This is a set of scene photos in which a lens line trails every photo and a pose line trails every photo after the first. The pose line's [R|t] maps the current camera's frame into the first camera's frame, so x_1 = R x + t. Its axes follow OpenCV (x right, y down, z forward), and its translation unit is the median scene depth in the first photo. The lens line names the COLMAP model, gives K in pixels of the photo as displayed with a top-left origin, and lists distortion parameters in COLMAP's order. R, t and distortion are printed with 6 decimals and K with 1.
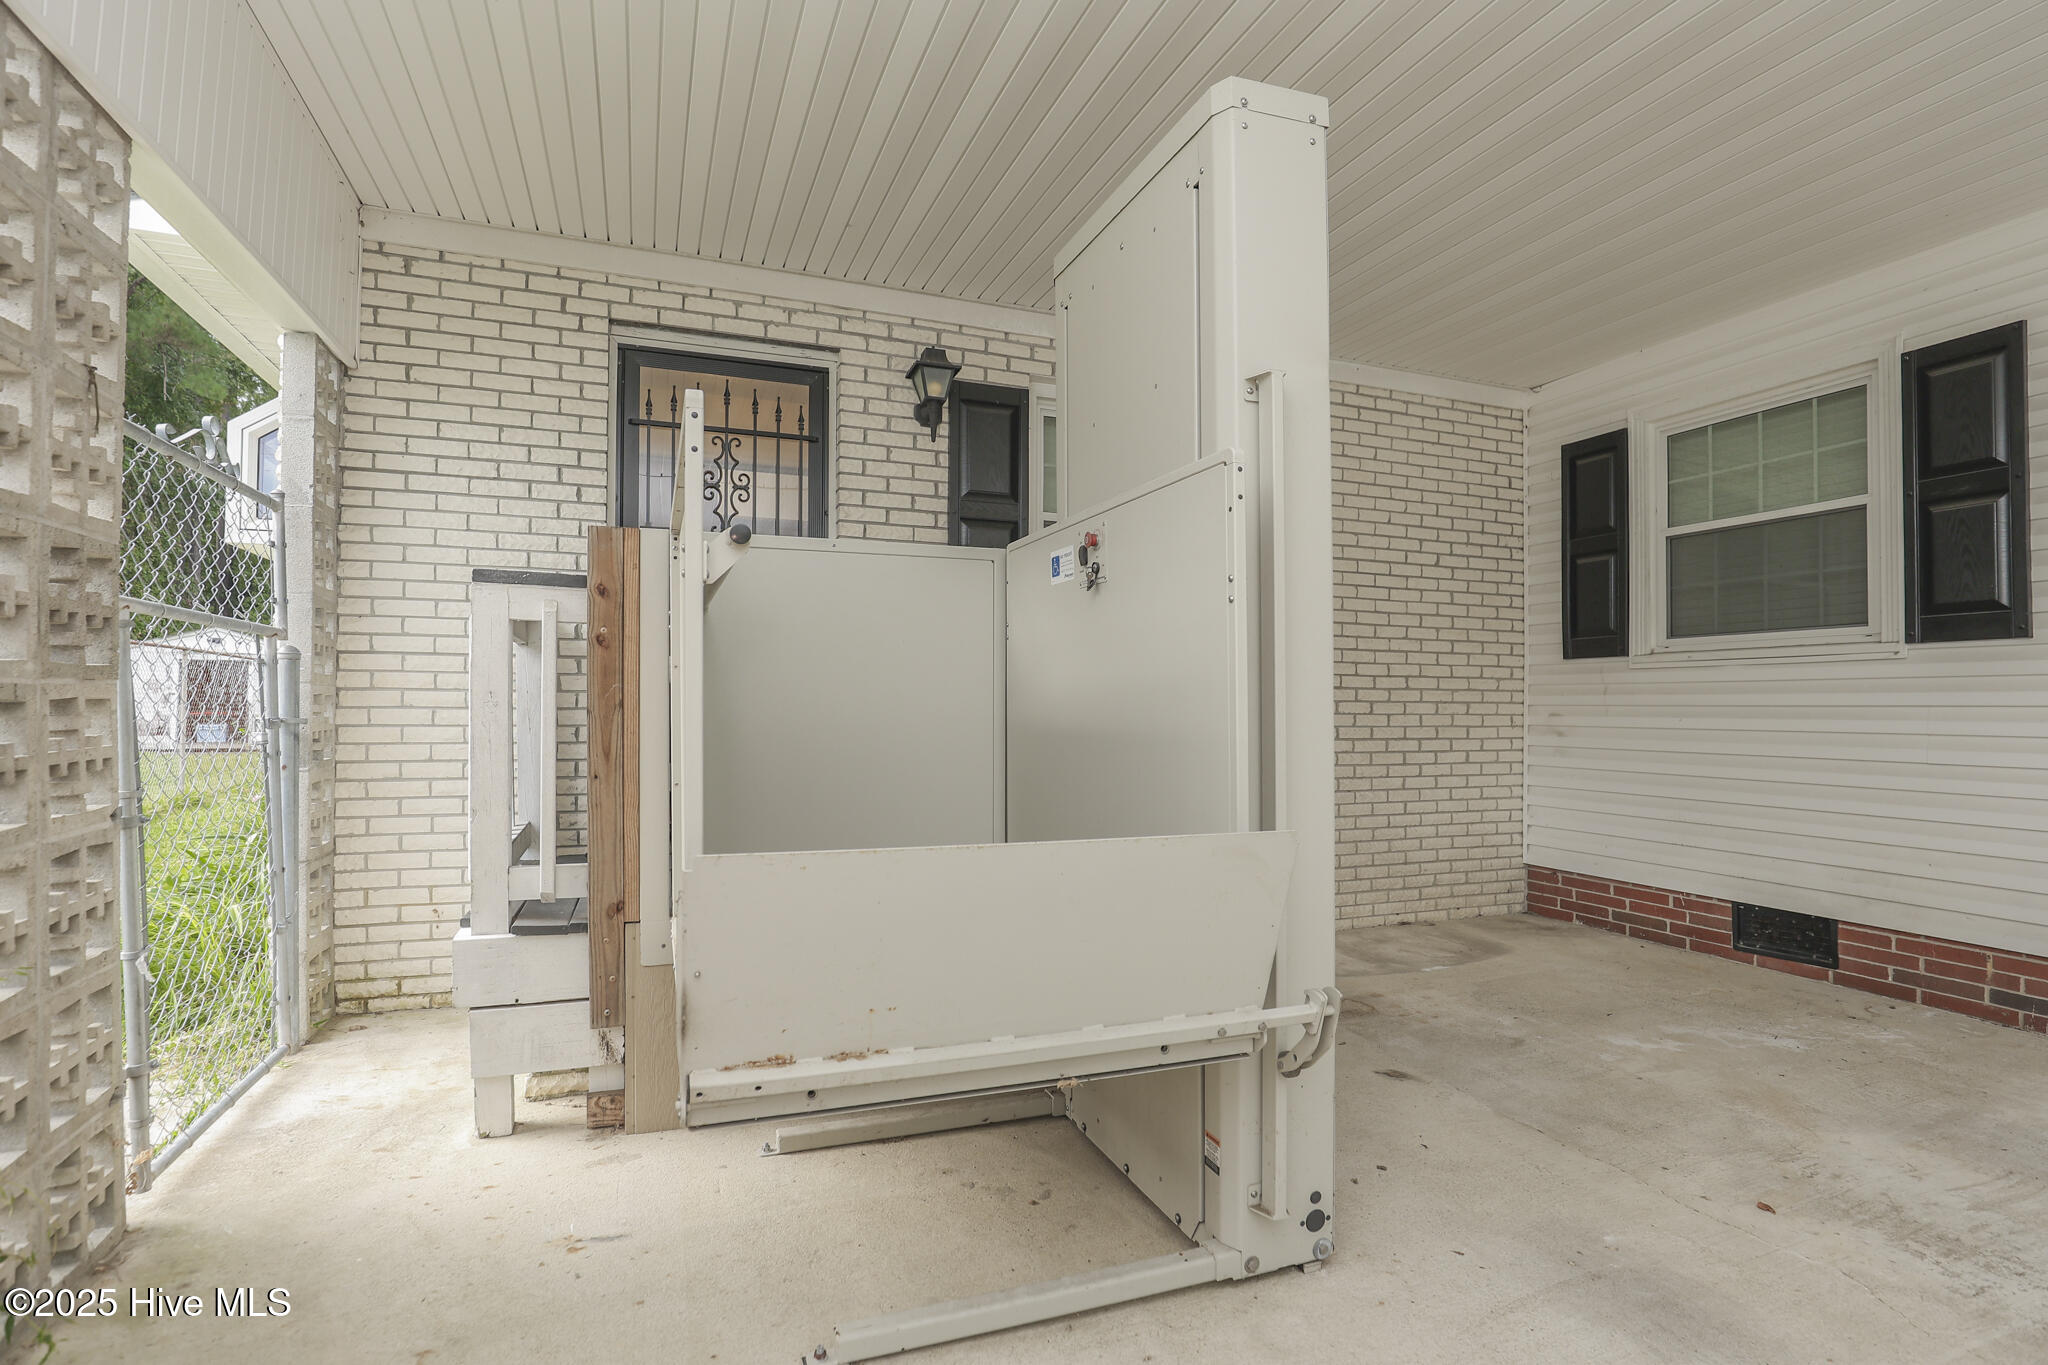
lens RADIAL K [[959.2, 0, 1014.6], [0, 959.2, 703.3], [0, 0, 1]] dist [-0.034347, 0.006459]
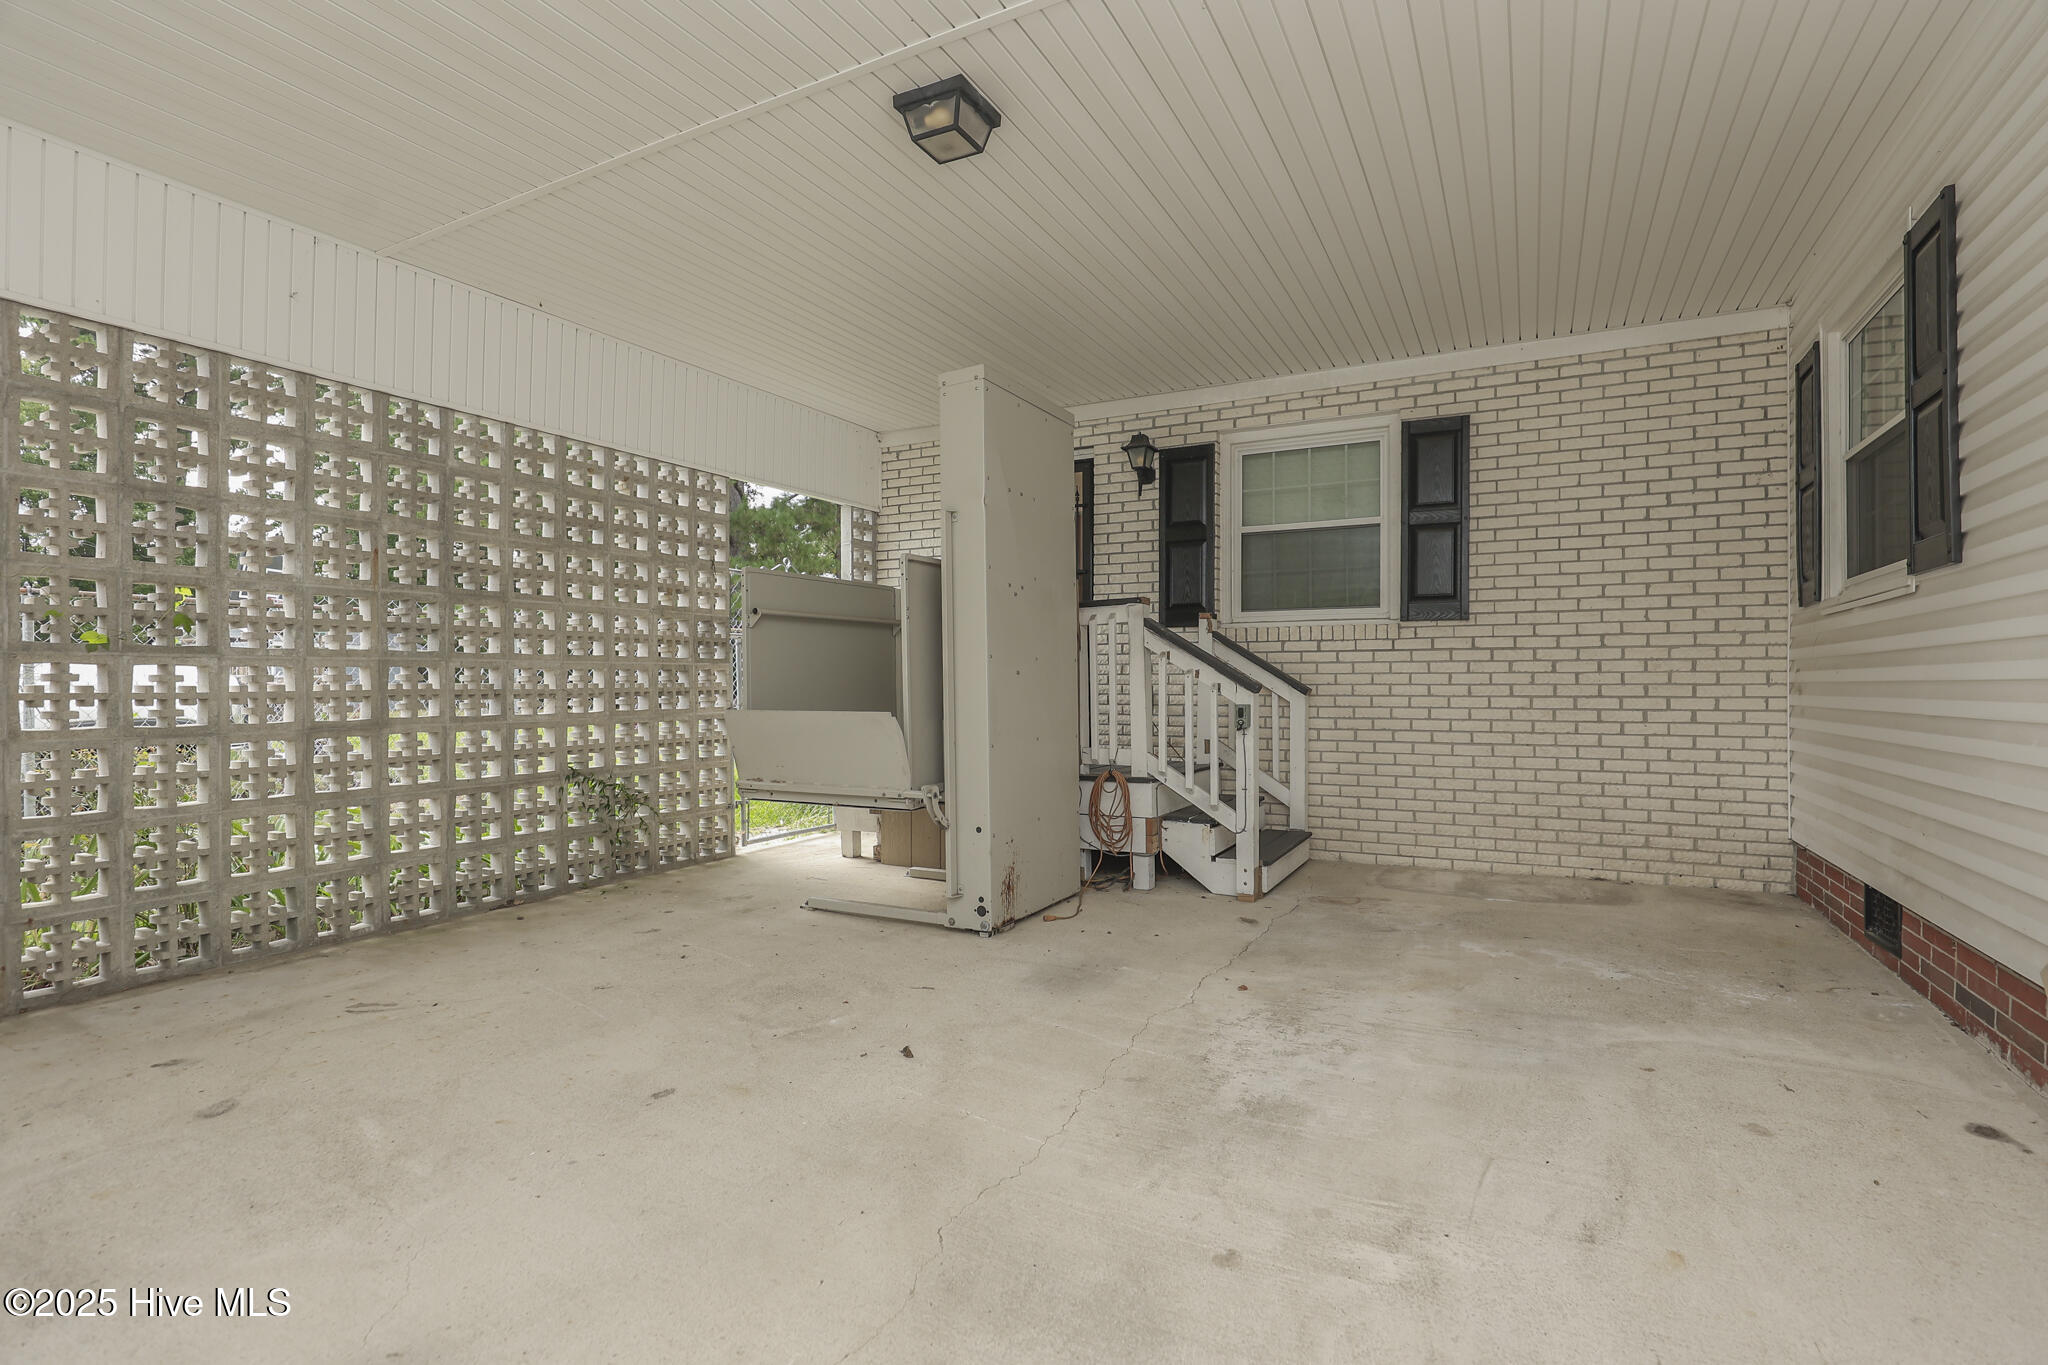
lens RADIAL K [[959.2, 0, 1016.1], [0, 959.2, 688.7], [0, 0, 1]] dist [-0.034347, 0.006459]
pose [[0.667191, -0.003966, -0.744876, 1.087281], [0.007188, 0.999974, 0.001114, 0.034081], [0.744852, -0.006098, 0.667202, -0.187816]]
